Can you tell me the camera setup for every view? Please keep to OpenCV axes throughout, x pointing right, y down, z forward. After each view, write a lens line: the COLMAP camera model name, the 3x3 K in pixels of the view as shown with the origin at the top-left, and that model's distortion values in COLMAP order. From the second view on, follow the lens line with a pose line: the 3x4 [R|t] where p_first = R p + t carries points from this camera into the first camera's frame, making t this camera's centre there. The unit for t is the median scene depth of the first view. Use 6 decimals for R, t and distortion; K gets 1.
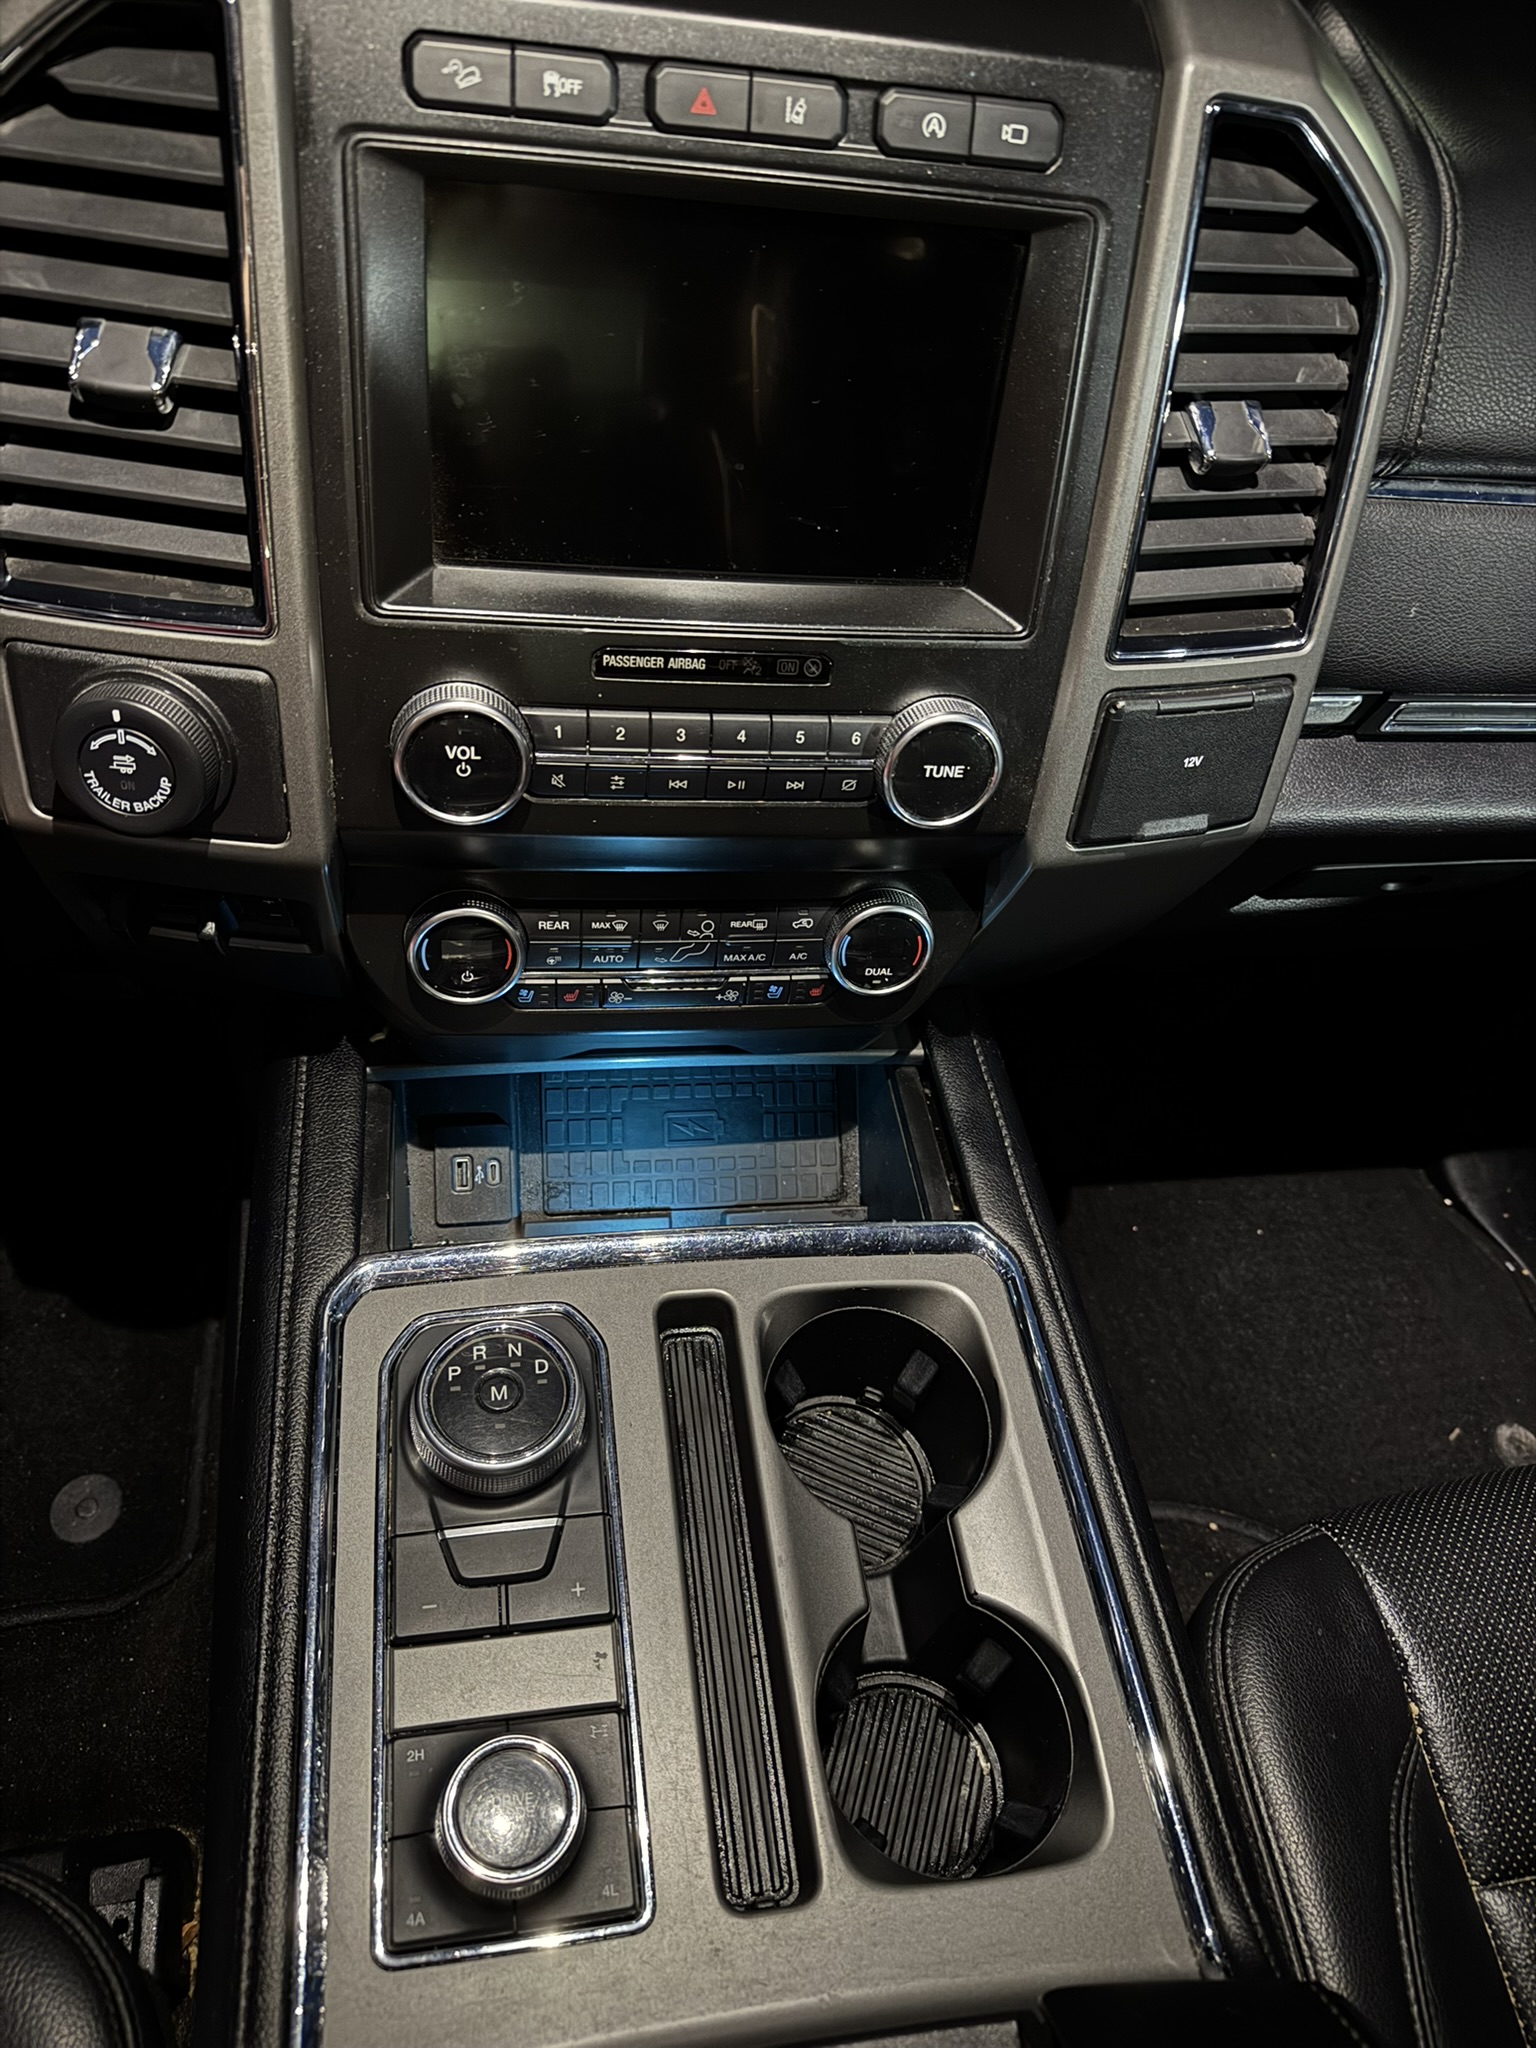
lens RADIAL K [[1465.7, 0, 770.4], [0, 1465.7, 1026.4], [0, 0, 1]] dist [0.024249, -0.036729]
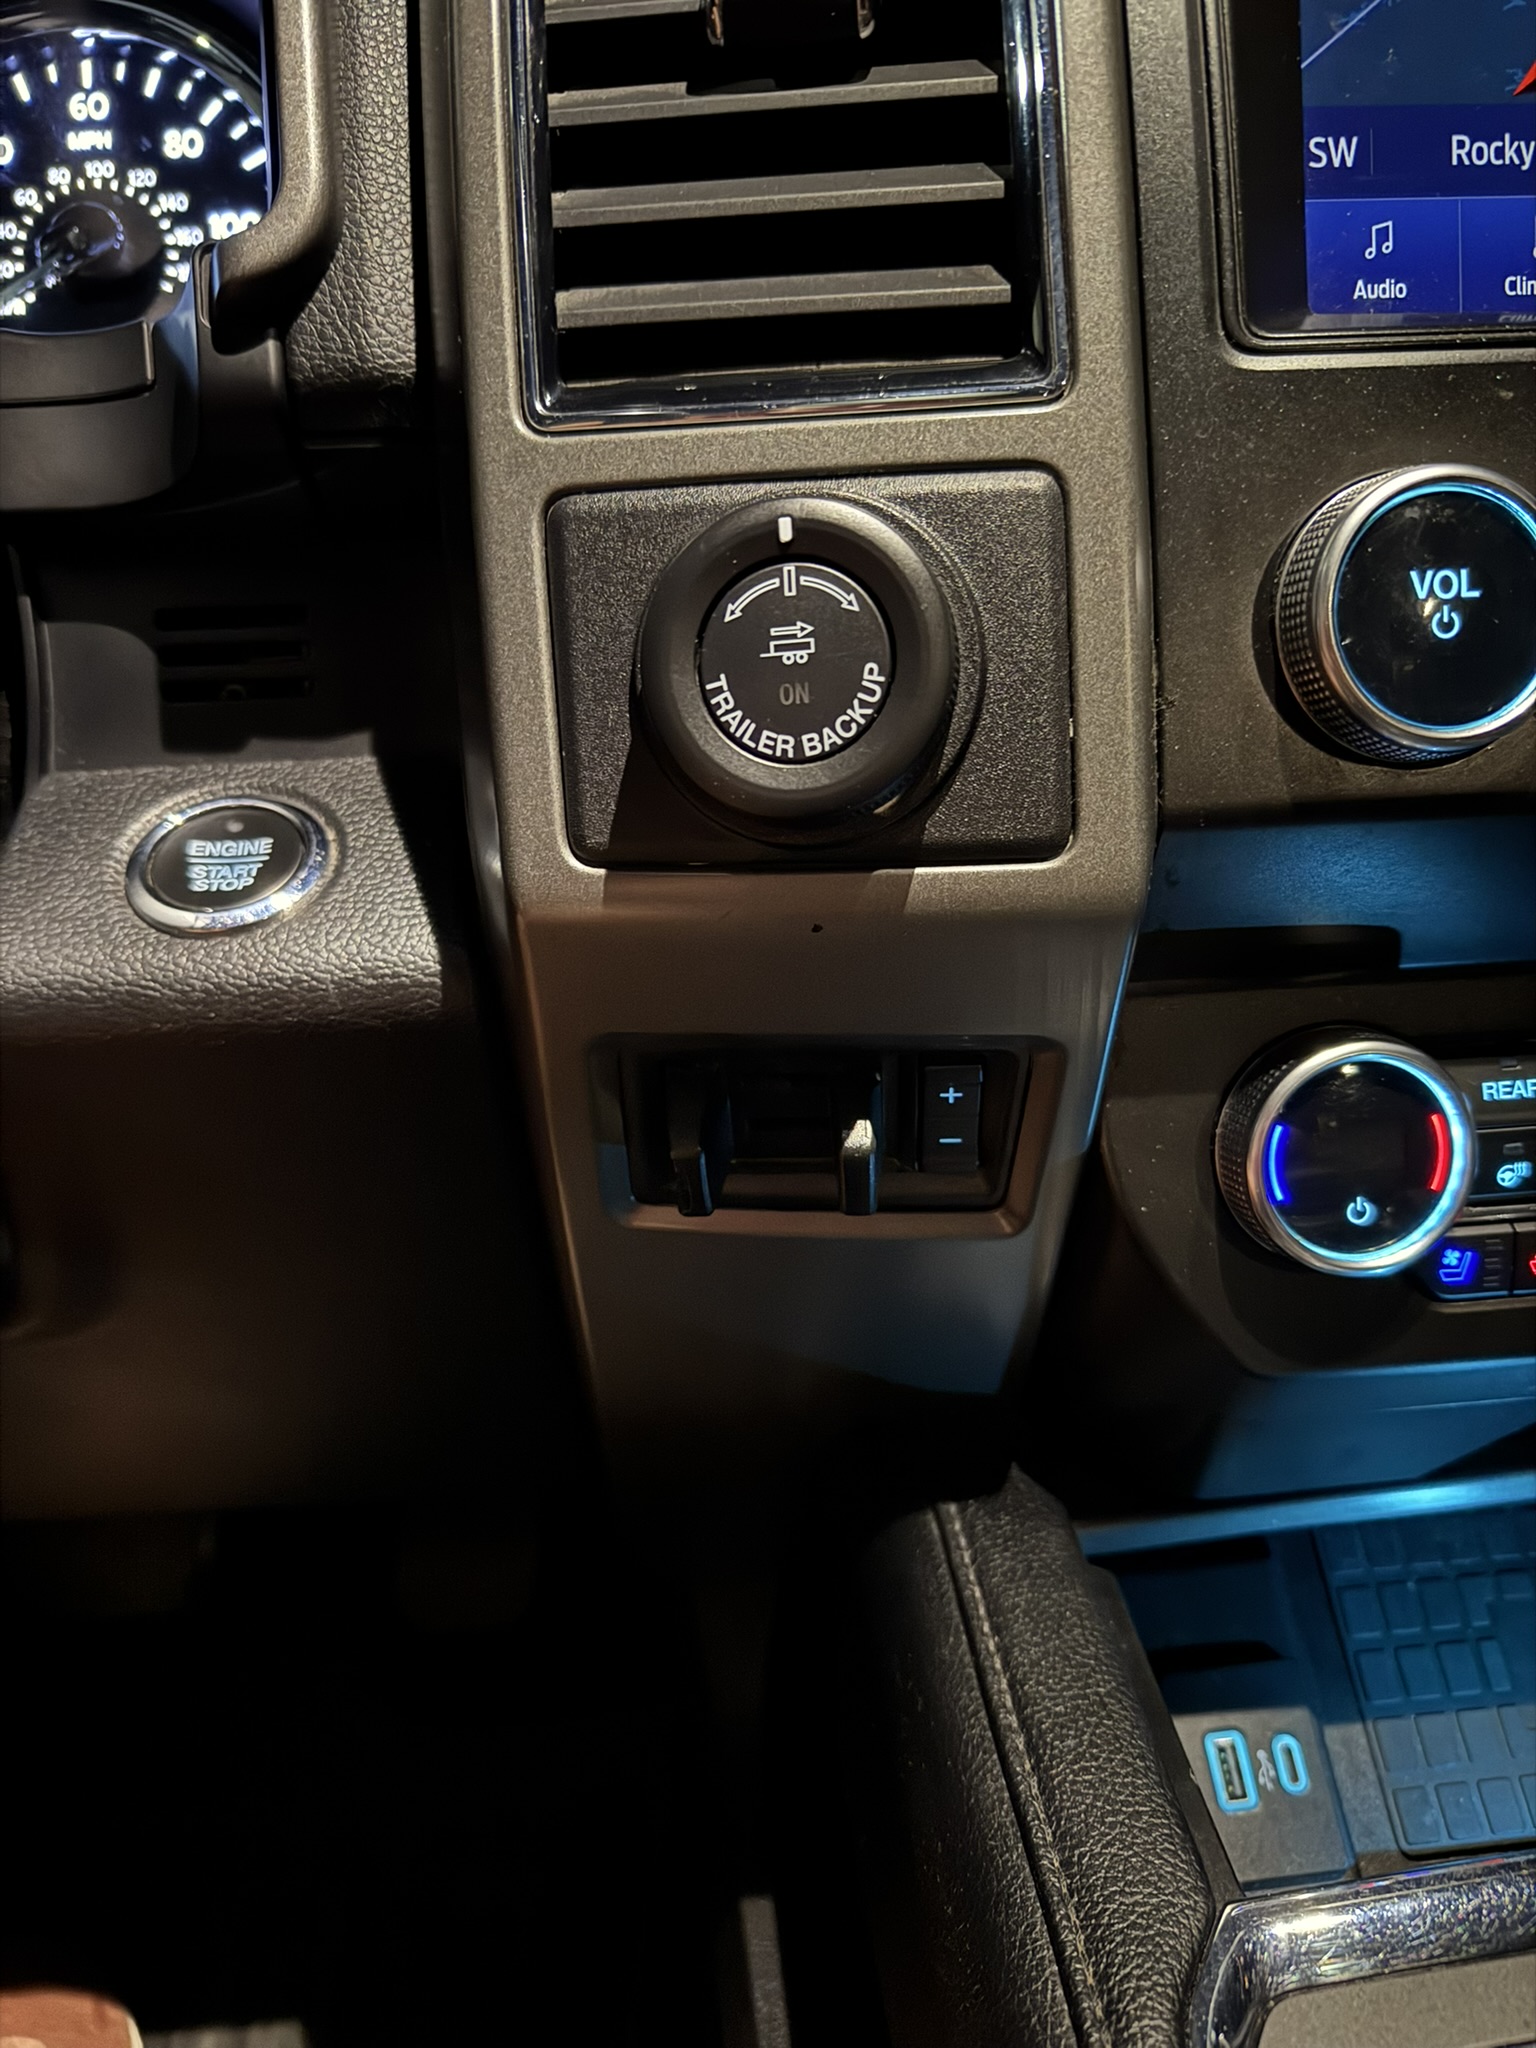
lens RADIAL K [[1465.7, 0, 766.9], [0, 1465.7, 1044.8], [0, 0, 1]] dist [0.024249, -0.036729]
pose [[0.982109, -0.146007, -0.118931, -0.368599], [0.074327, 0.880822, -0.467577, 0.143493], [0.173027, 0.450371, 0.875915, 0.575422]]
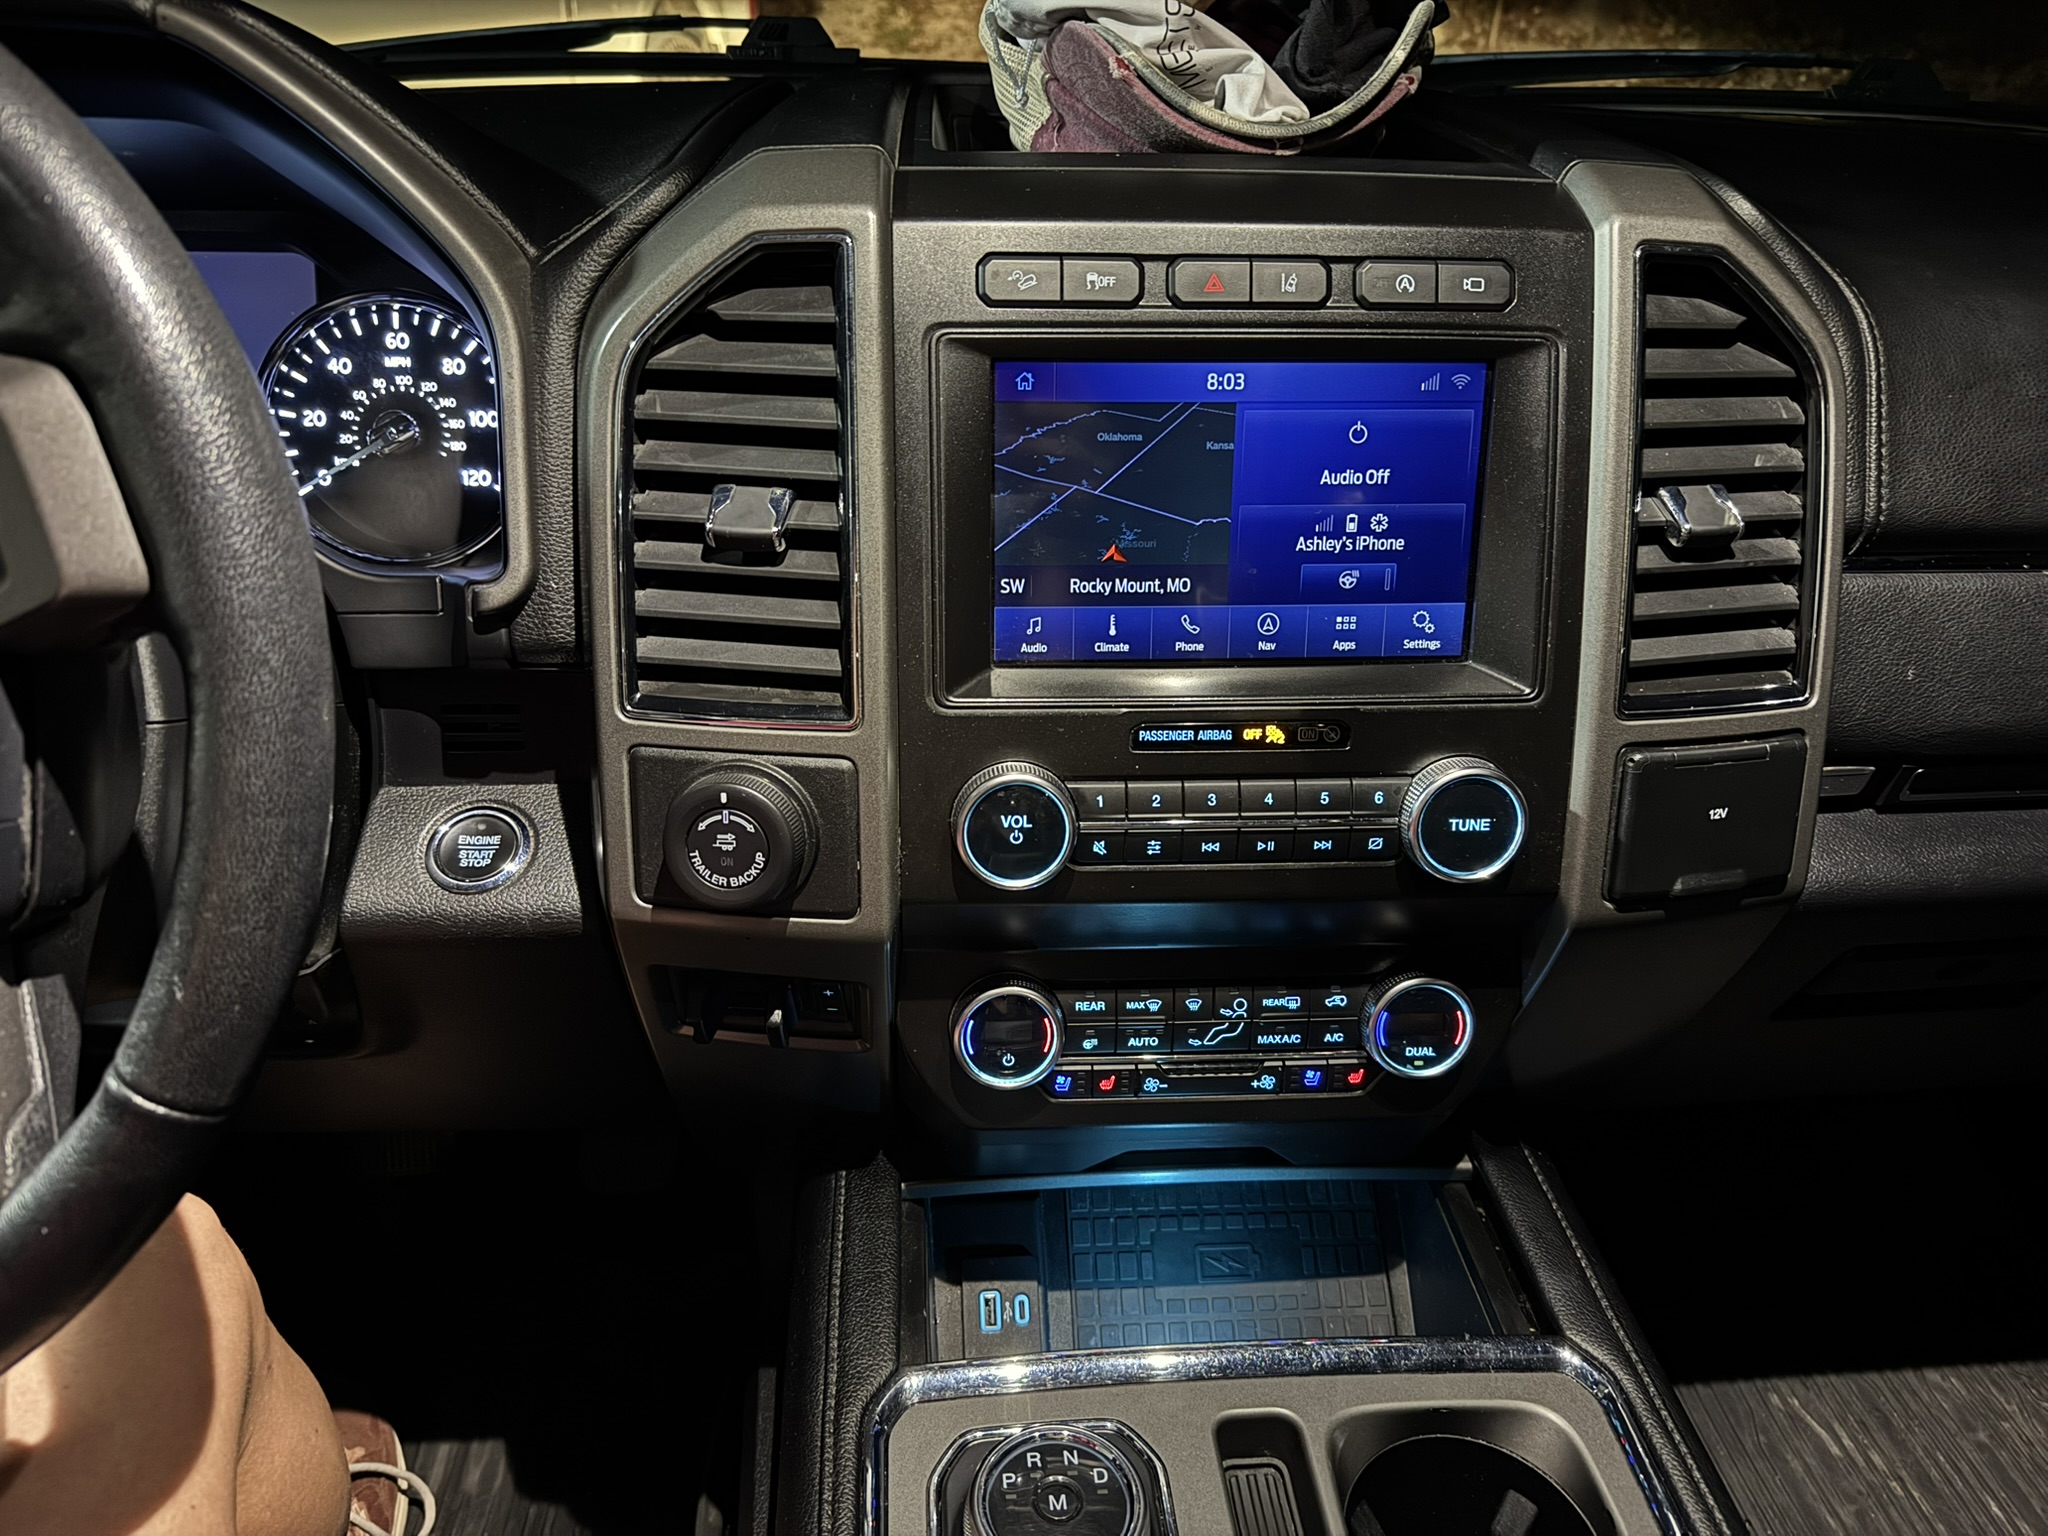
lens RADIAL K [[1492.4, 0, 1013.6], [0, 1492.4, 771.7], [0, 0, 1]] dist [0.086445, -0.095651]
pose [[0.990062, -0.068488, -0.122824, -0.068227], [0.020476, 0.934293, -0.355918, 0.166487], [0.139130, 0.349866, 0.926411, -0.047167]]
